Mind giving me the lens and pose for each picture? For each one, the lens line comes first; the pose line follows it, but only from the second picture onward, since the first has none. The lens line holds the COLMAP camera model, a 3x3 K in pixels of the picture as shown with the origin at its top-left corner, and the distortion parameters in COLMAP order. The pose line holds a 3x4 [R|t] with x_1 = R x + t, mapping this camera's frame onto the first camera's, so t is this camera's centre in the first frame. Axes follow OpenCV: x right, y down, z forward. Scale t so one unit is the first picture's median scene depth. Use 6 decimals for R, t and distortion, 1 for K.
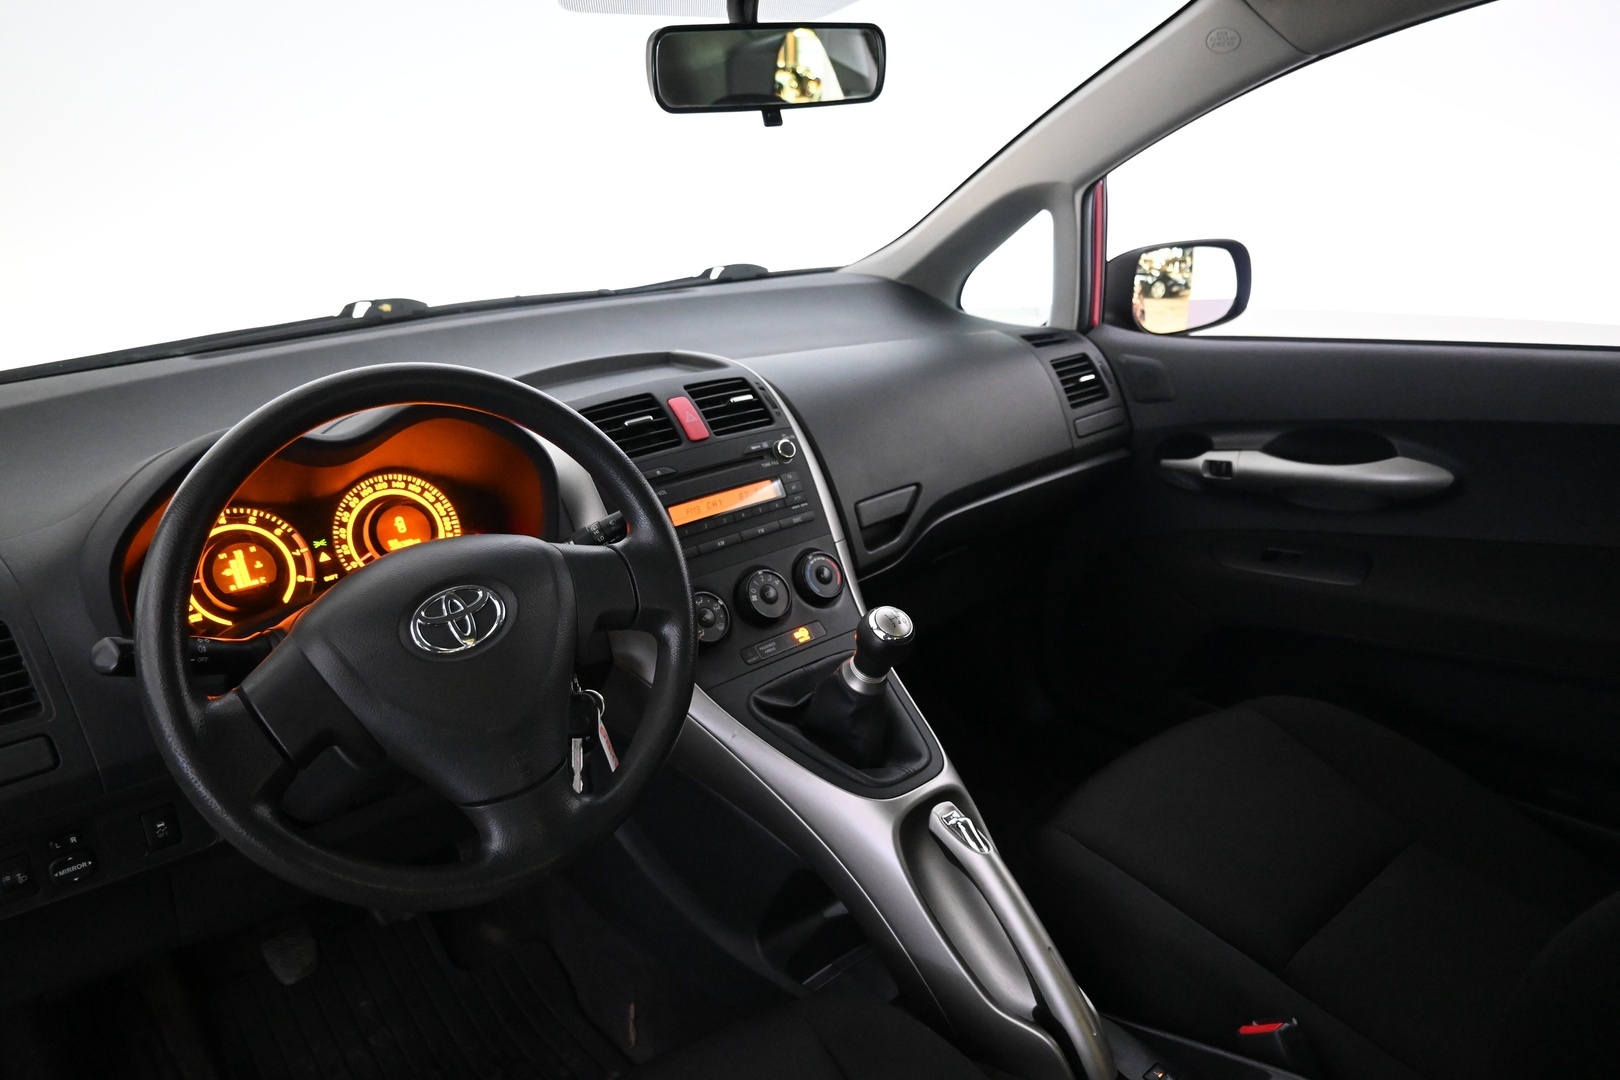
lens RADIAL K [[1110.0, 0, 814.3], [0, 1110.0, 535.5], [0, 0, 1]] dist [-0.001255, -0.001913]
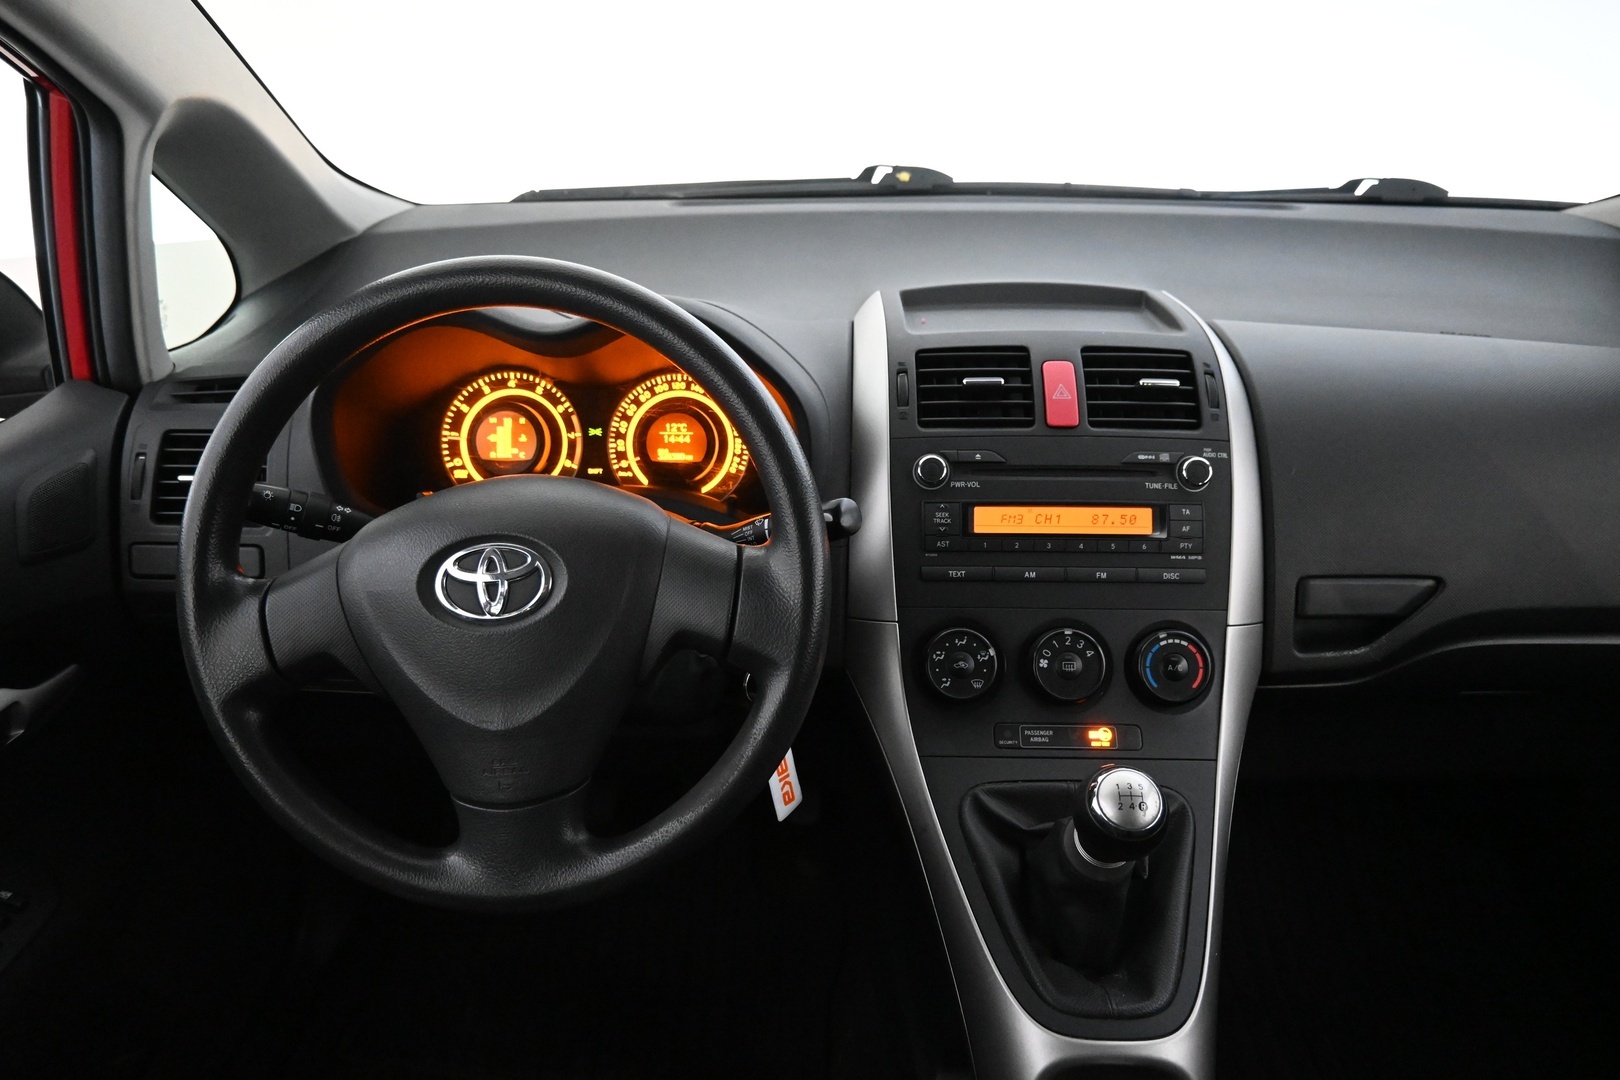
lens RADIAL K [[1110.0, 0, 807.4], [0, 1110.0, 539.9], [0, 0, 1]] dist [-0.001255, -0.001913]
pose [[0.742628, 0.327160, -0.584354, 0.207433], [-0.253661, 0.944954, 0.206682, -0.117941], [0.619806, -0.005260, 0.784738, 0.320308]]
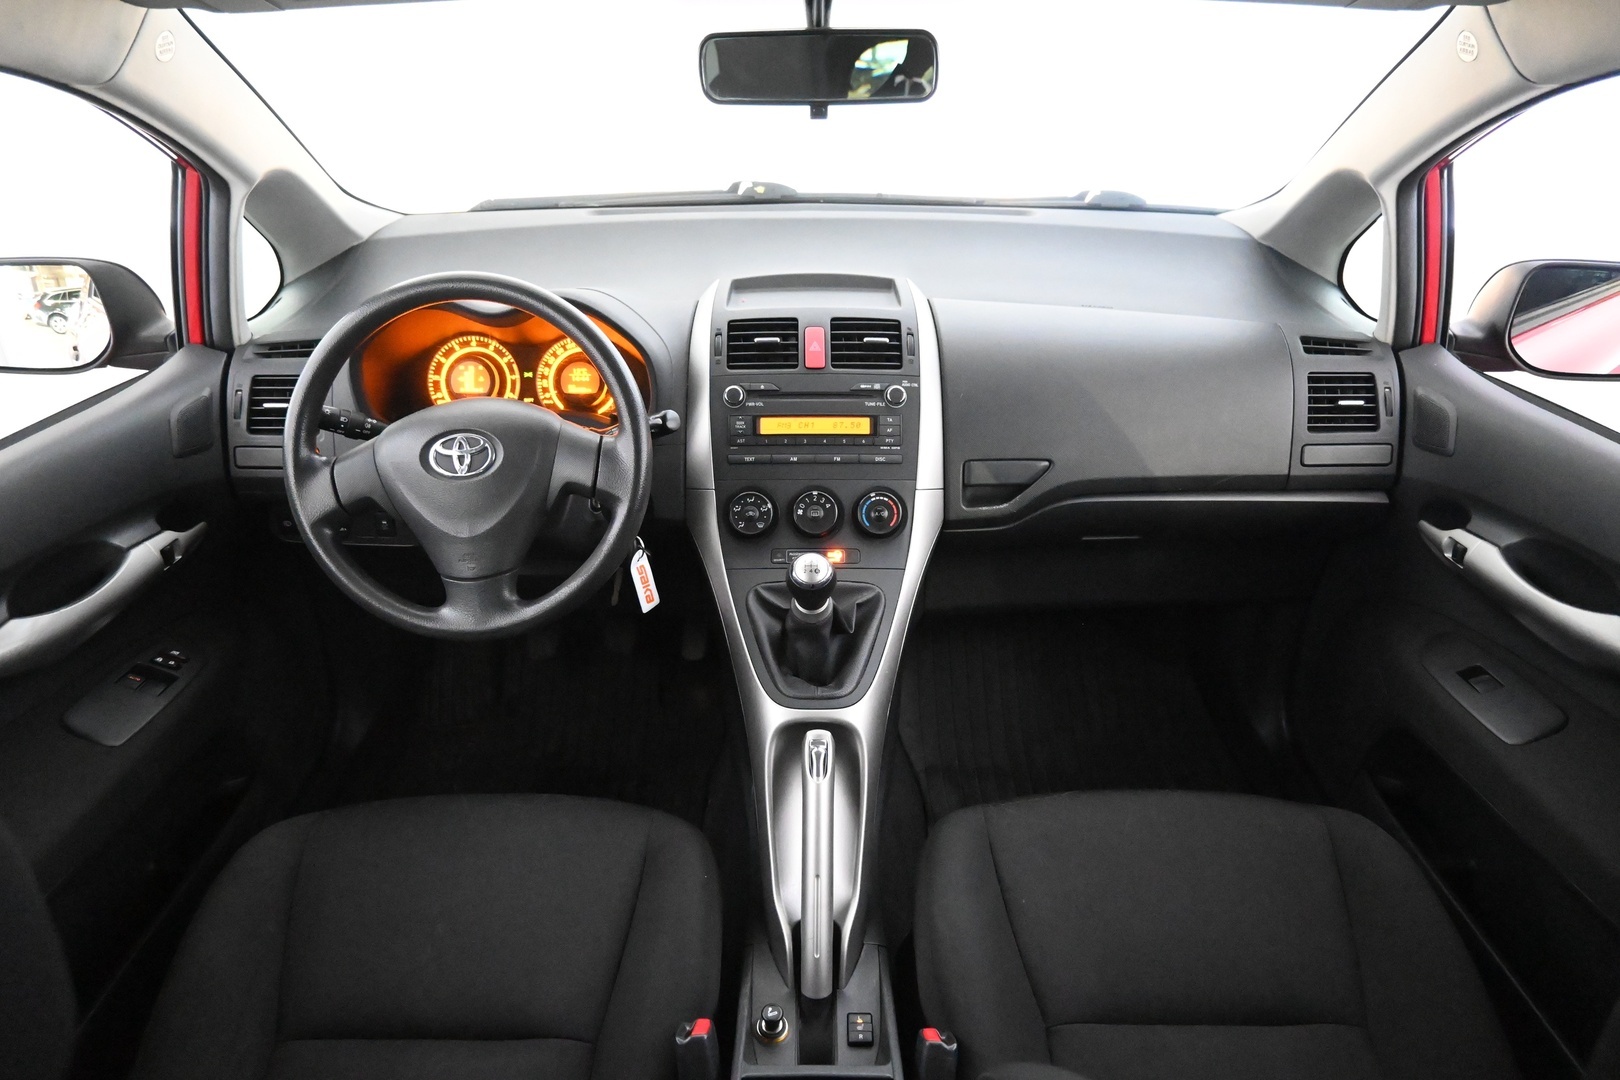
lens RADIAL K [[1110.0, 0, 809.6], [0, 1110.0, 535.4], [0, 0, 1]] dist [-0.001255, -0.001913]
pose [[0.757124, 0.339406, -0.558182, 0.572635], [-0.247657, 0.939786, 0.235518, -0.184977], [0.604507, -0.040079, 0.795591, 0.063677]]
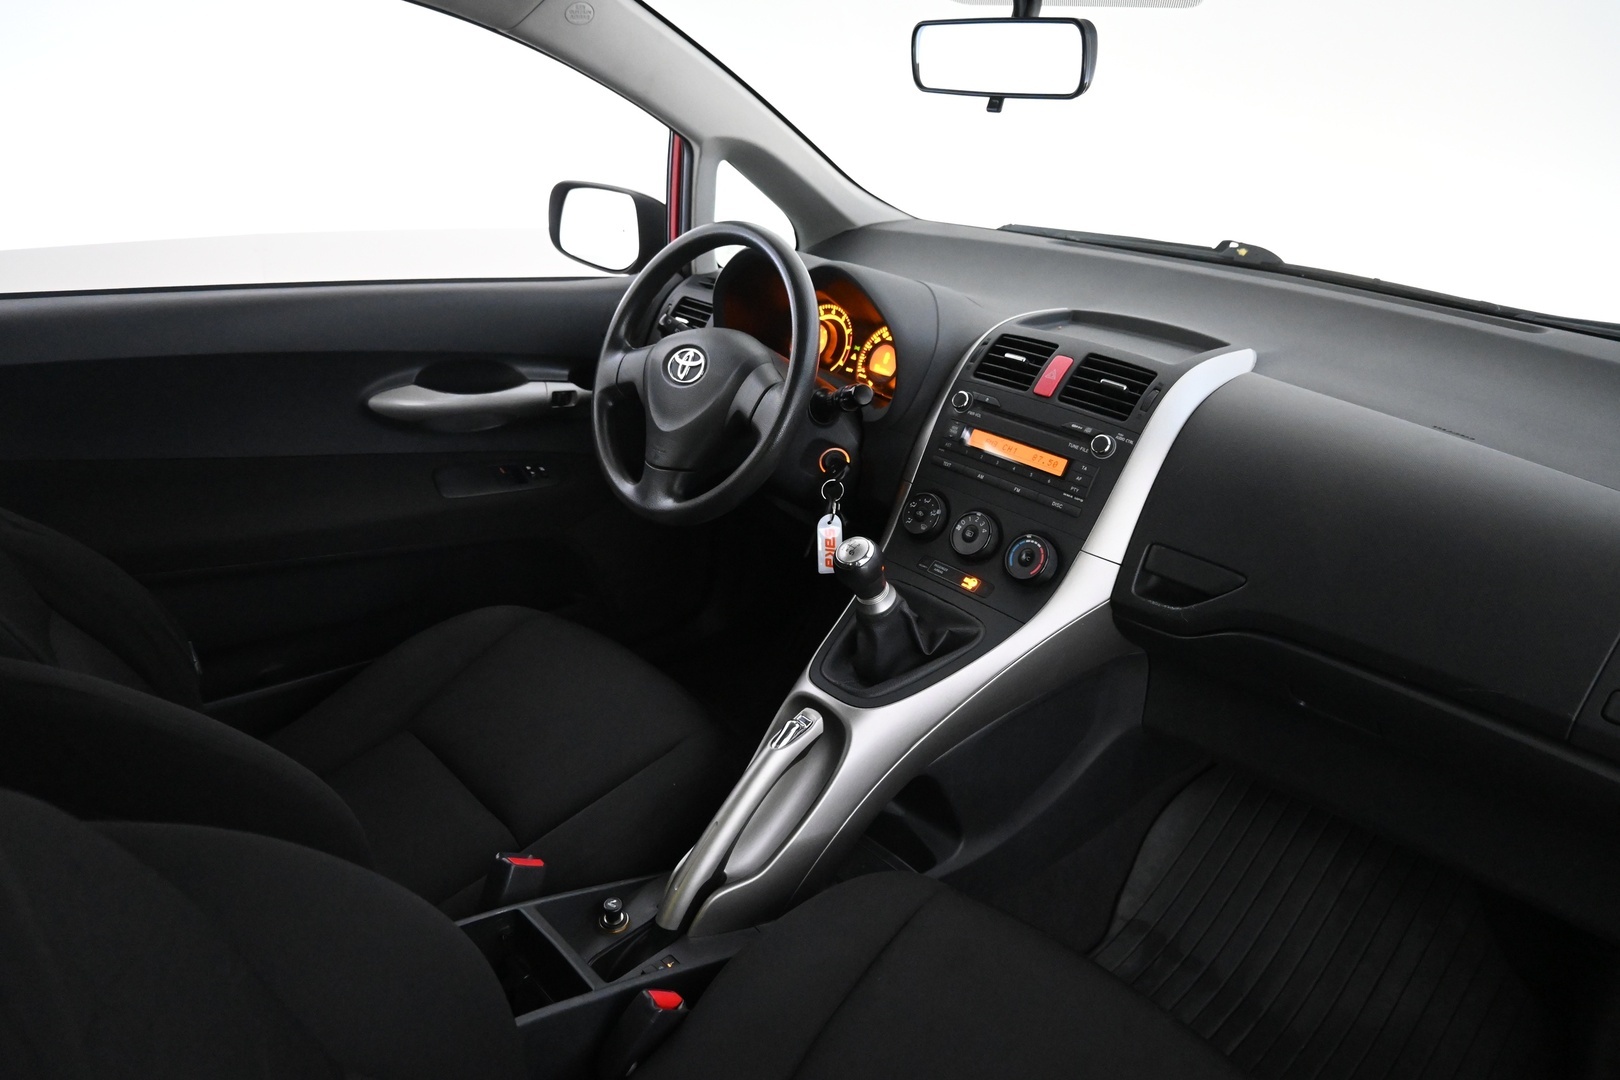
lens RADIAL K [[1110.0, 0, 798.4], [0, 1110.0, 539.9], [0, 0, 1]] dist [-0.001255, -0.001913]
pose [[0.027854, 0.444880, -0.895157, 0.887980], [-0.377212, 0.833975, 0.402736, -0.302697], [0.925708, 0.326446, 0.191043, 0.588937]]
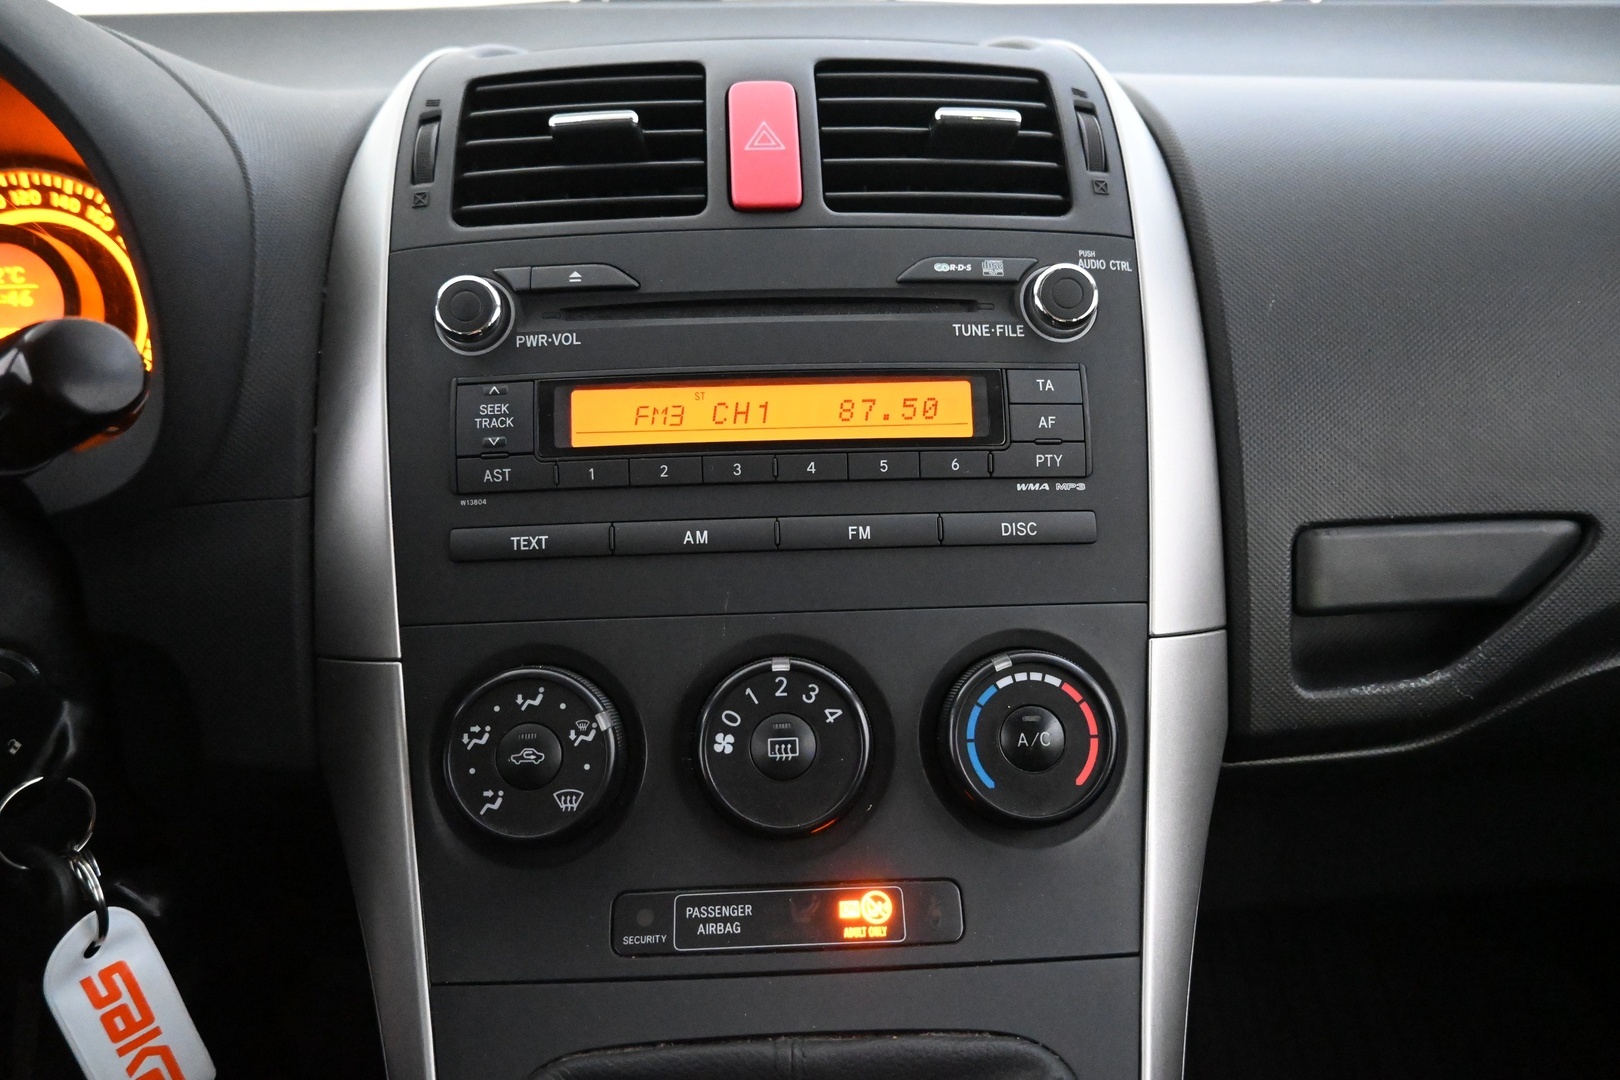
lens RADIAL K [[1110.0, 0, 803.4], [0, 1110.0, 539.9], [0, 0, 1]] dist [-0.001255, -0.001913]
pose [[0.784007, 0.271429, -0.558264, 0.106464], [-0.225642, 0.962429, 0.151051, -0.043012], [0.578289, 0.007542, 0.815797, 0.710168]]
